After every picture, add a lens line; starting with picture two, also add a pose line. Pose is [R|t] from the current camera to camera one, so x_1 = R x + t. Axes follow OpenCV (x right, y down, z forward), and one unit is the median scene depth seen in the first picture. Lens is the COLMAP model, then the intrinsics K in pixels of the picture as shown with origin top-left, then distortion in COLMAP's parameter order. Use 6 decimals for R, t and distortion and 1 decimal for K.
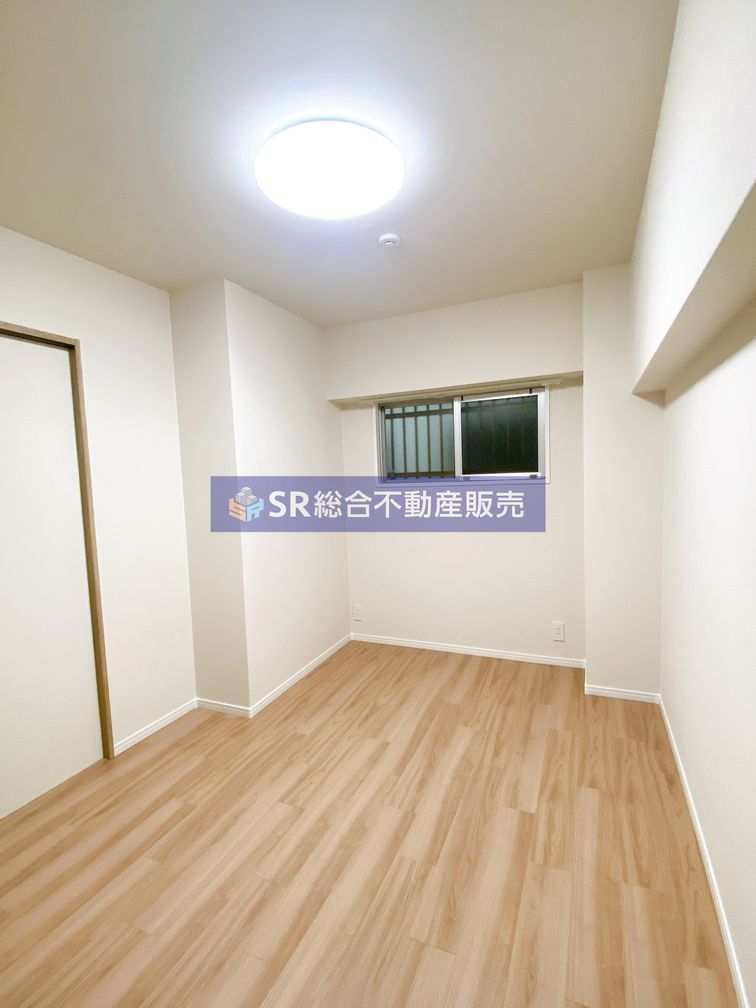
lens RADIAL K [[483.3, 0, 374.8], [0, 483.3, 501.2], [0, 0, 1]] dist [0.026410, -0.019656]
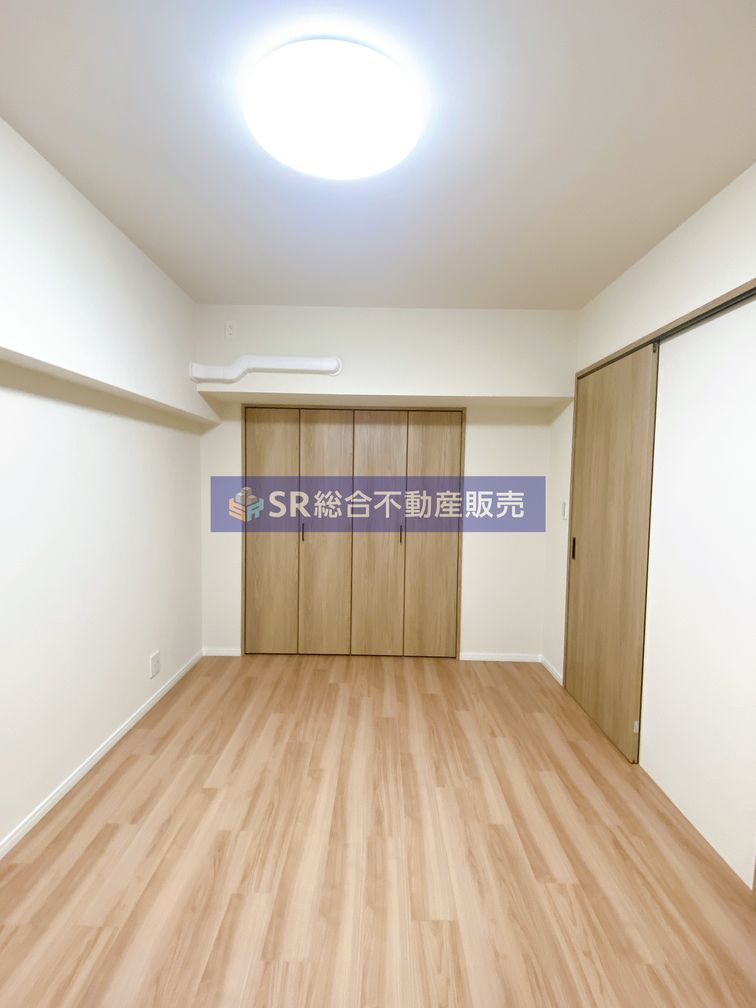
lens RADIAL K [[483.3, 0, 377.6], [0, 483.3, 501.0], [0, 0, 1]] dist [0.026410, -0.019656]
pose [[-0.915088, 0.044430, -0.400800, 0.167657], [-0.004621, 0.992691, 0.120593, -0.093418], [0.403228, 0.112205, -0.908194, 1.491492]]
